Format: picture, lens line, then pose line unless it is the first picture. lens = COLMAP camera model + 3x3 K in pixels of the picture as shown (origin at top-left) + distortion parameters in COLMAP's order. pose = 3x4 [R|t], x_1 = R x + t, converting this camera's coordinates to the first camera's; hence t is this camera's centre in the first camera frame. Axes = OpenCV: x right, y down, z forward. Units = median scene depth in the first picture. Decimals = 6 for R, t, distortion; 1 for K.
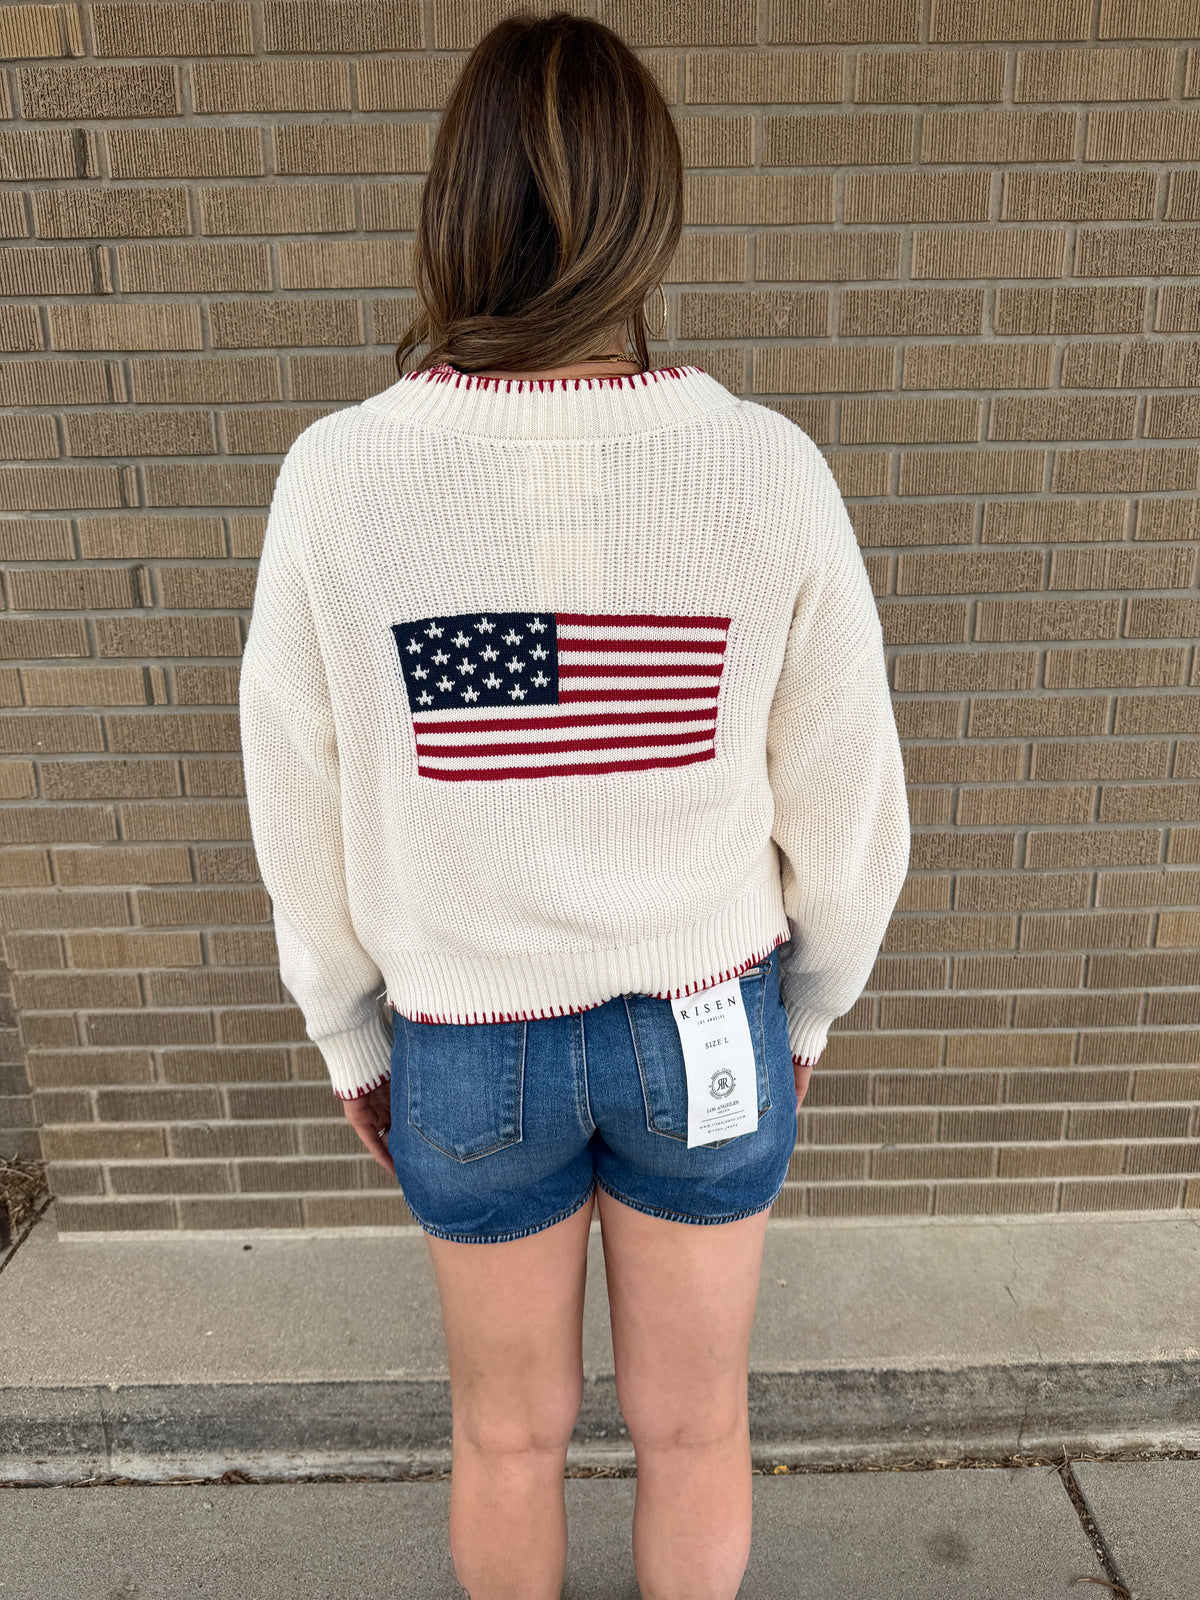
lens RADIAL K [[1103.8, 0, 598.7], [0, 1103.8, 802.1], [0, 0, 1]] dist [0.002705, -0.018097]
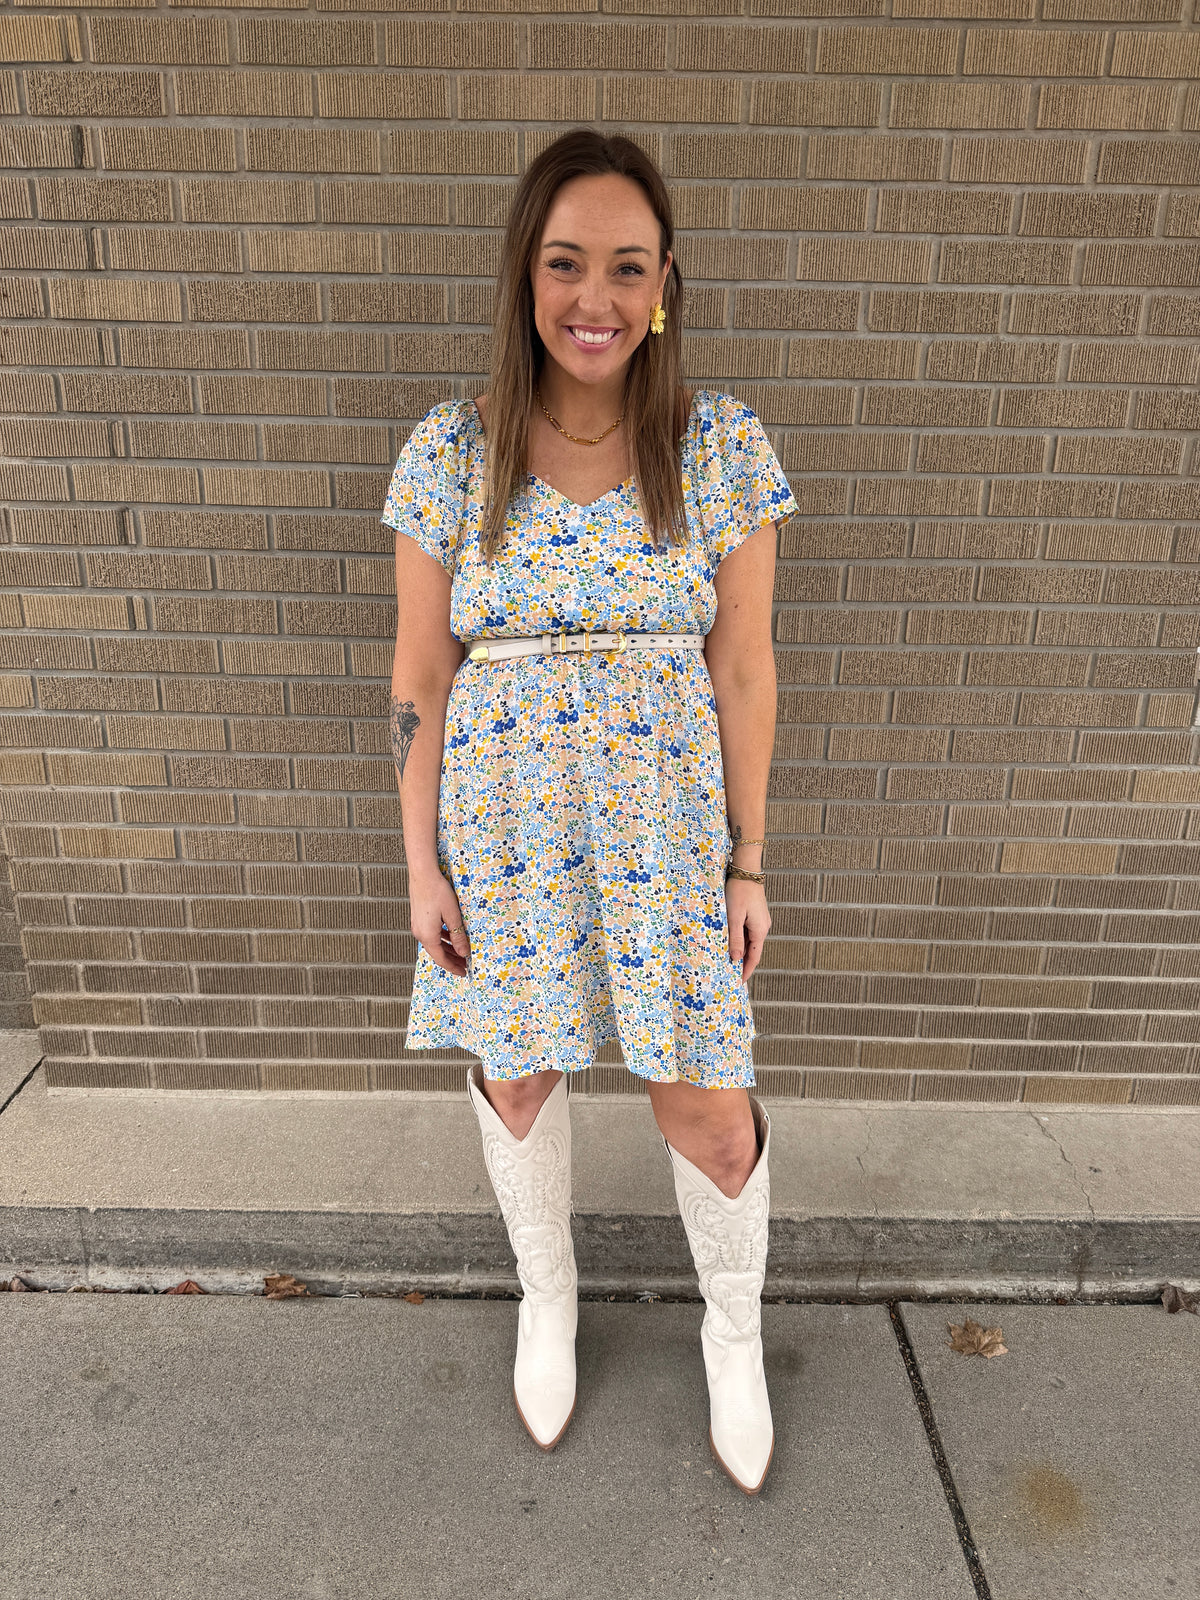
lens RADIAL K [[1103.8, 0, 591.4], [0, 1103.8, 805.8], [0, 0, 1]] dist [0.002705, -0.018097]
pose [[0.999383, 0.035053, -0.002433, 0.083839], [-0.034902, 0.998312, 0.046424, 0.025420], [0.004056, -0.046310, 0.998919, -0.162605]]
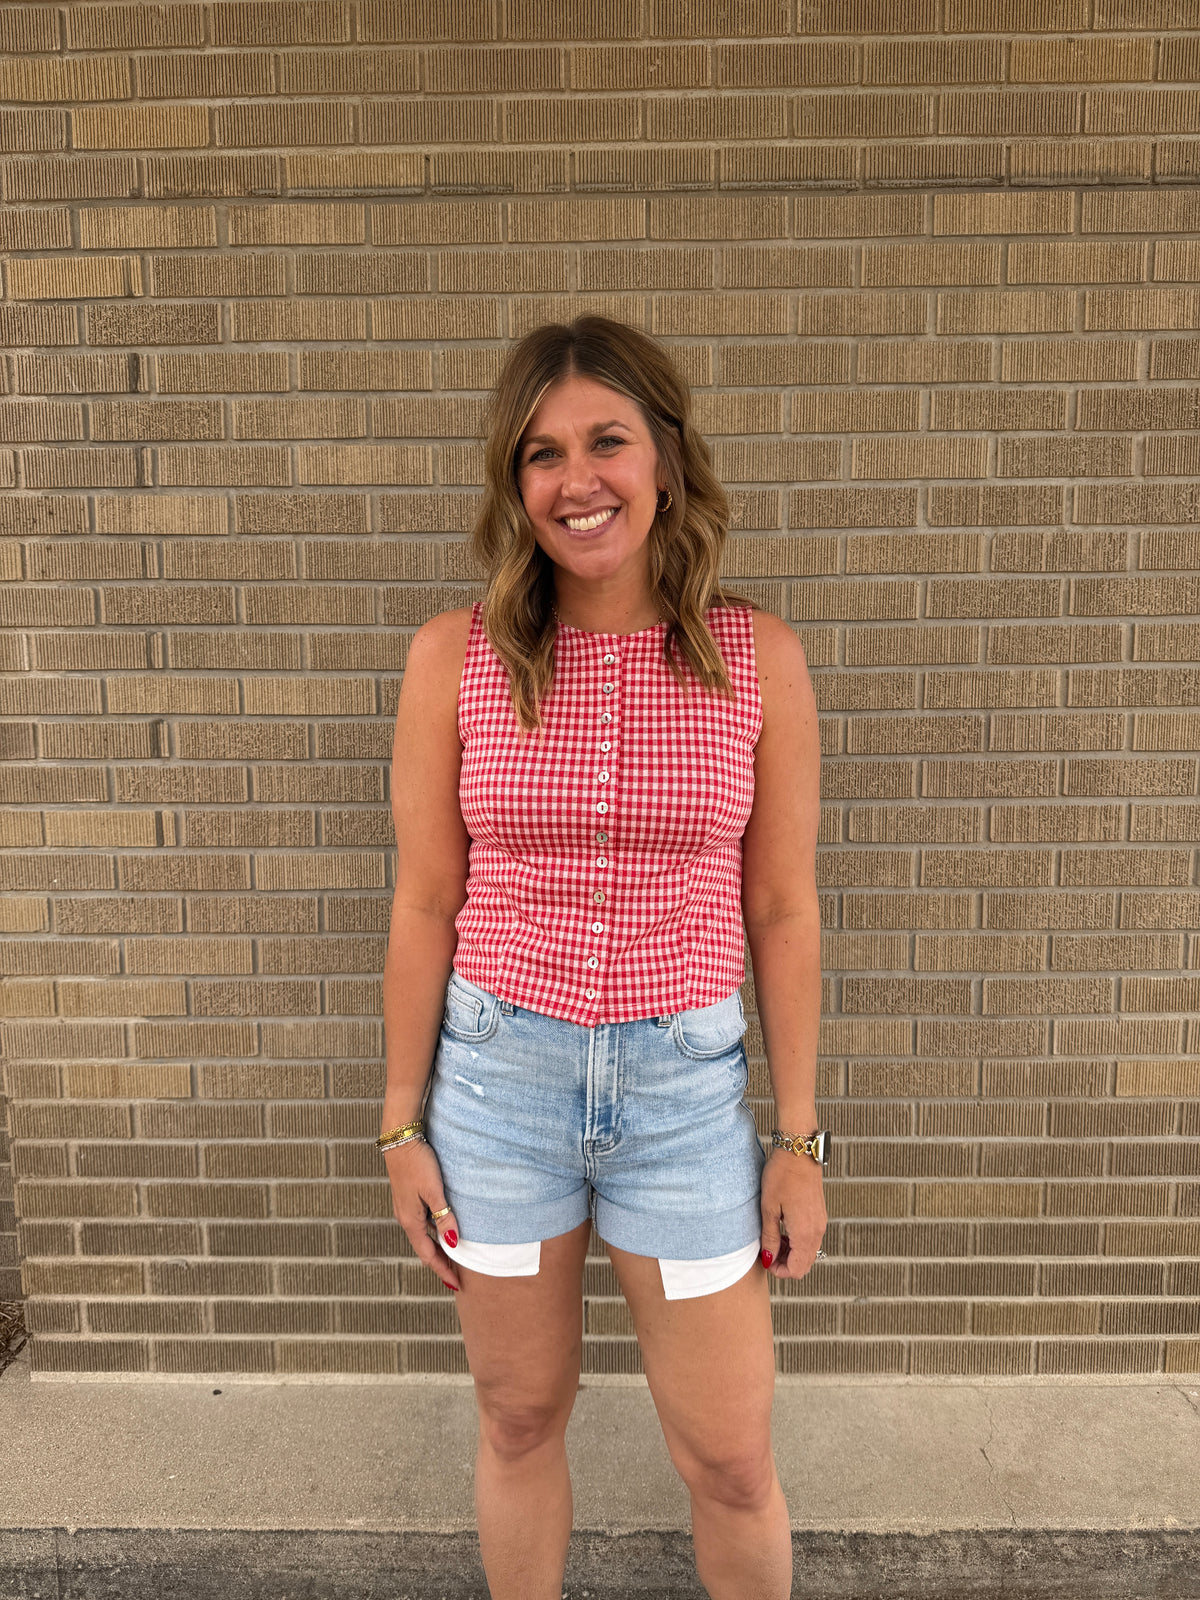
lens RADIAL K [[1103.8, 0, 593.3], [0, 1103.8, 808.7], [0, 0, 1]] dist [0.002705, -0.018097]
pose [[0.999676, 0.011954, -0.022477, 0.043066], [-0.015308, 0.987710, -0.155546, 0.037551], [0.020342, 0.155840, 0.987573, -0.066826]]
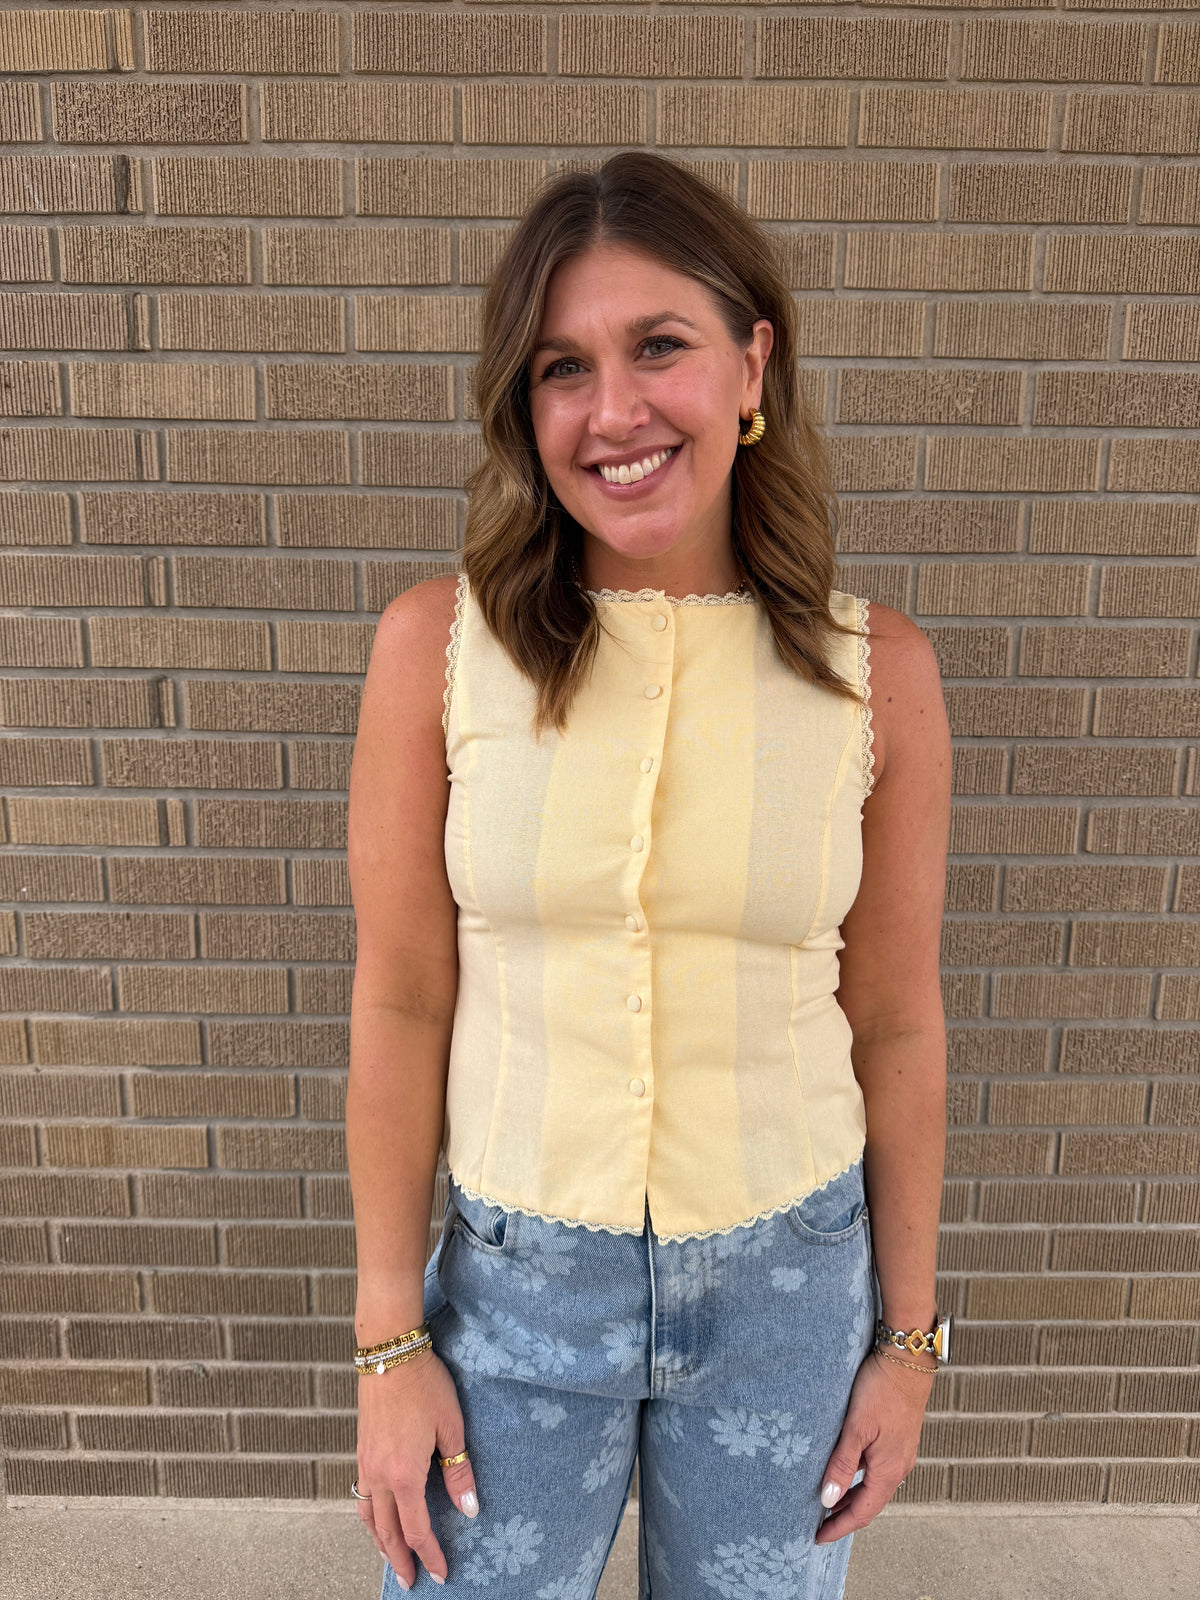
lens RADIAL K [[1024.9, 0, 584.5], [0, 1024.9, 788.3], [0, 0, 1]] dist [-0.005824, -0.006008]
pose [[0.999657, 0.026153, -0.001628, -0.098934], [-0.026186, 0.994738, -0.099053, -0.064622], [-0.000971, 0.099061, 0.995081, 0.251521]]
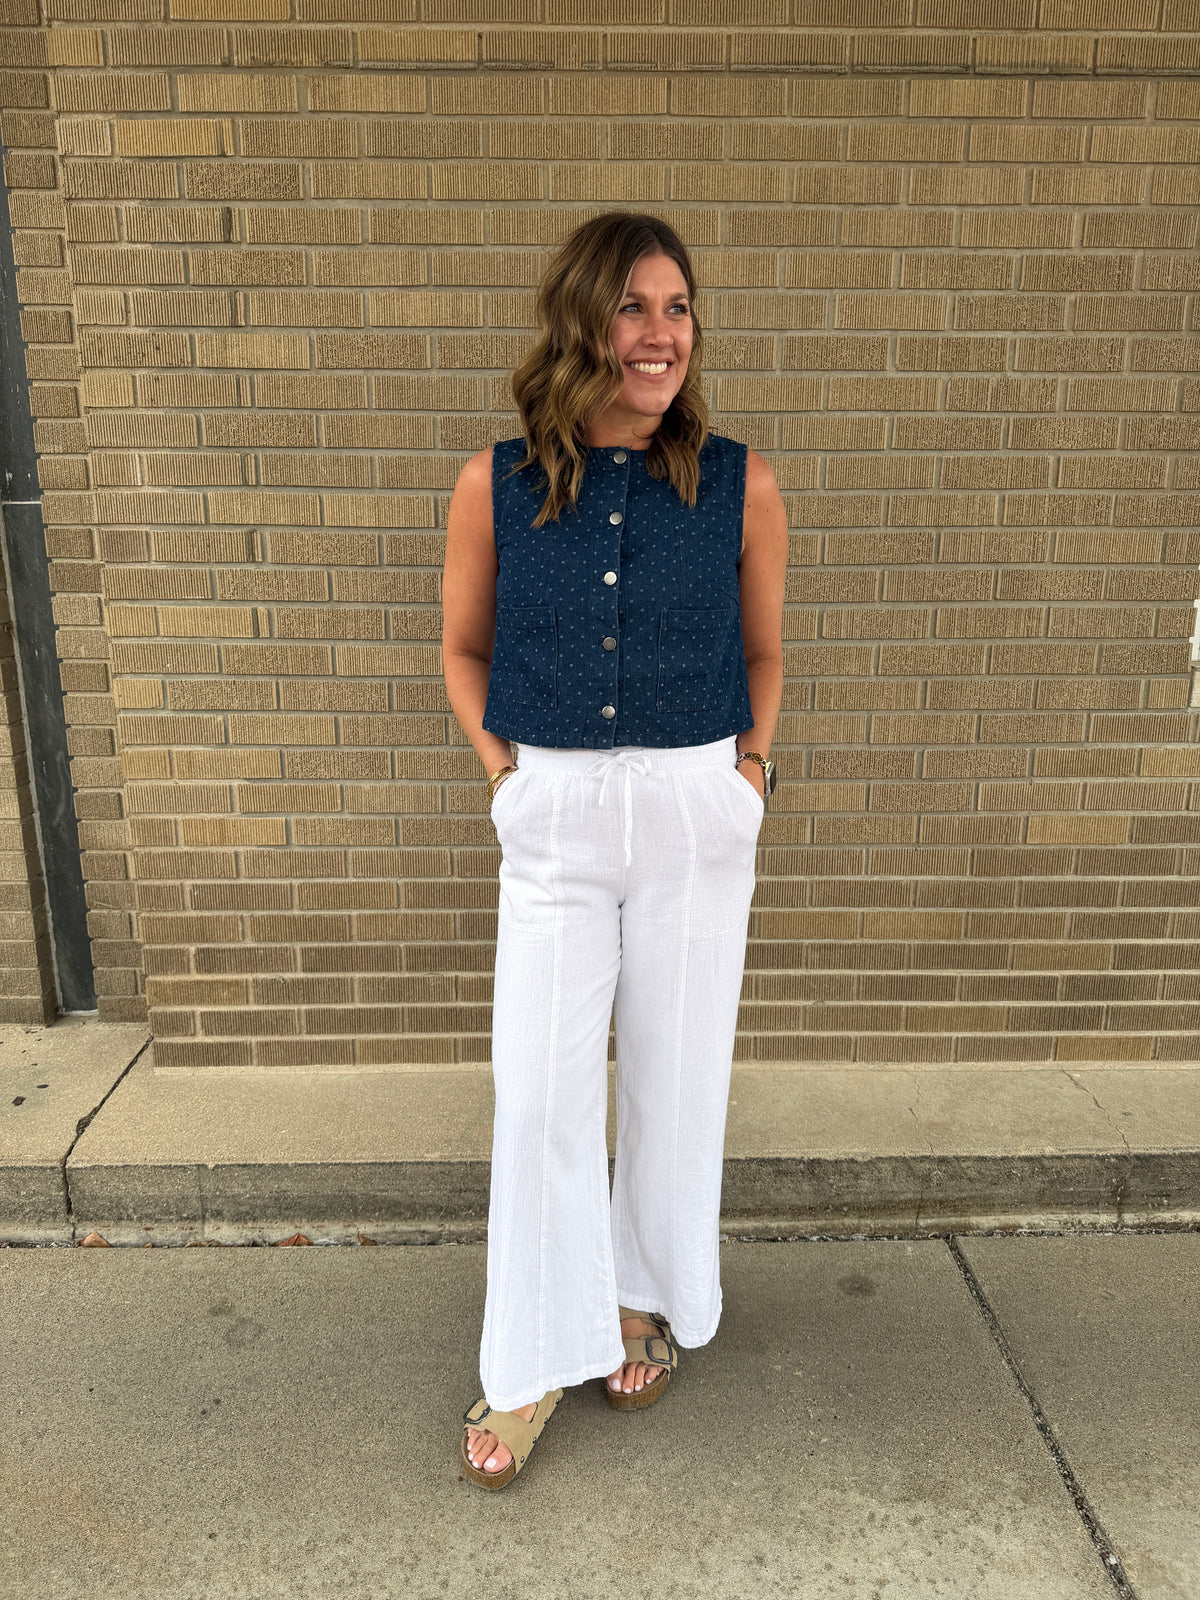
lens RADIAL K [[1103.8, 0, 592.9], [0, 1103.8, 803.1], [0, 0, 1]] dist [0.002705, -0.018097]
pose [[0.999793, 0.017009, 0.011190, -0.018073], [-0.016552, 0.999072, -0.039759, 0.154929], [-0.011855, 0.039566, 0.999147, -0.305758]]
